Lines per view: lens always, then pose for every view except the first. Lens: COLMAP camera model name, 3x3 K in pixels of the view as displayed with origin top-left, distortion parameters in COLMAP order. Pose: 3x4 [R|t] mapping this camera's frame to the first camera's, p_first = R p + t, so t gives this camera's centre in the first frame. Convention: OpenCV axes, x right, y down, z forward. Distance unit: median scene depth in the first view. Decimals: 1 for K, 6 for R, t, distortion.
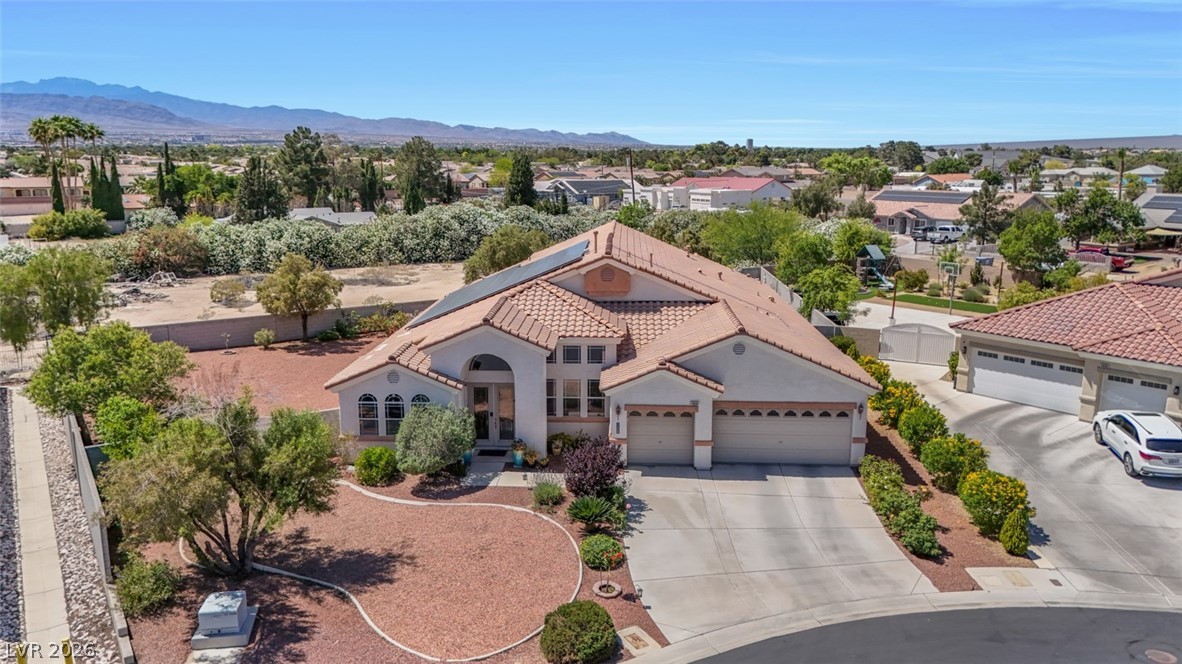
lens RADIAL K [[870.0, 0, 591.0], [0, 870.0, 332.0], [0, 0, 1]] dist [0.089858, -0.109108]
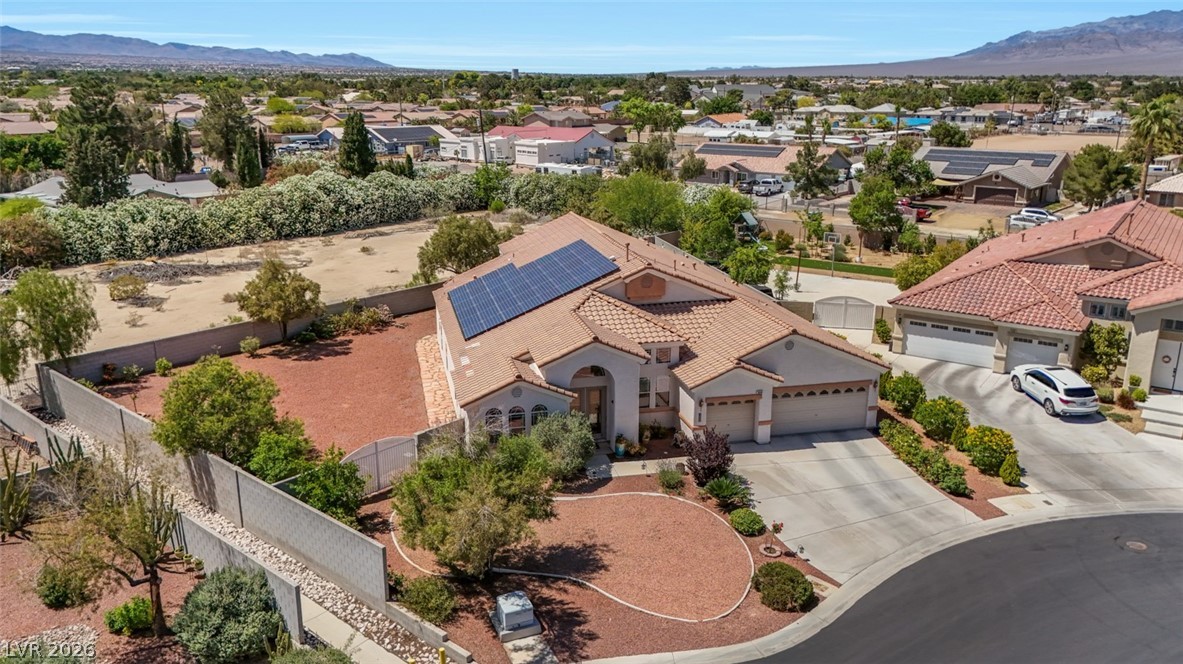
lens RADIAL K [[894.0, 0, 591.5], [0, 894.0, 332.0], [0, 0, 1]] dist [0.059897, -0.057231]
pose [[0.962979, -0.072306, 0.259700, -0.410266], [0.052911, 0.995315, 0.080923, -0.111874], [-0.264334, -0.064186, 0.962293, -0.144698]]
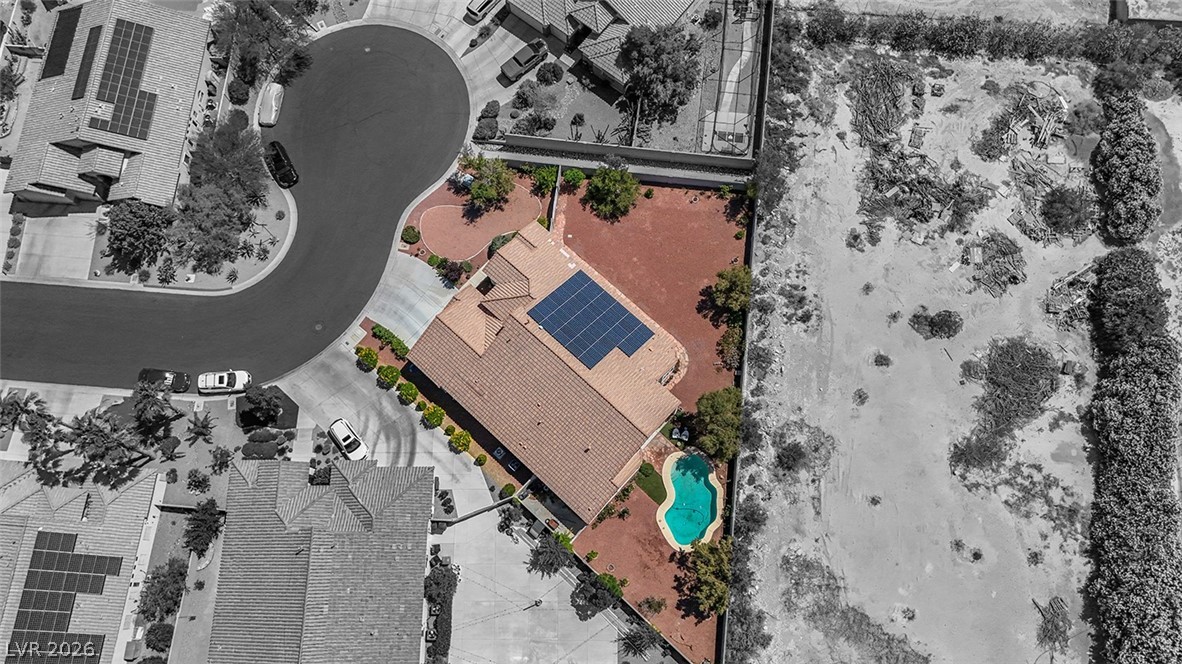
lens RADIAL K [[872.9, 0, 592.8], [0, 872.9, 337.6], [0, 0, 1]] dist [0.059883, -0.048069]
pose [[-0.647182, 0.735906, -0.198995, 0.436391], [-0.136627, 0.144839, 0.979977, -2.691459], [0.749993, 0.661411, 0.006807, 1.324855]]
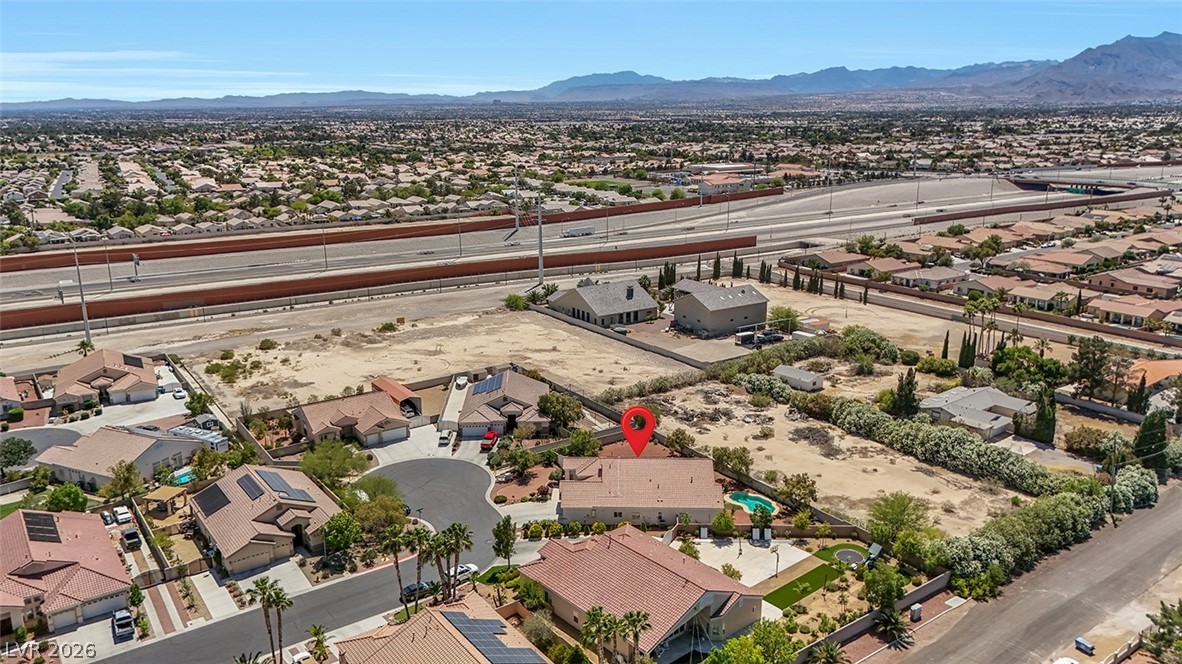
lens RADIAL K [[870.0, 0, 591.0], [0, 870.0, 332.0], [0, 0, 1]] dist [0.089858, -0.109108]
pose [[0.012740, 0.243945, -0.969705, 4.091988], [-0.195894, 0.951601, 0.236816, -1.722004], [0.980542, 0.186943, 0.059910, 0.683881]]
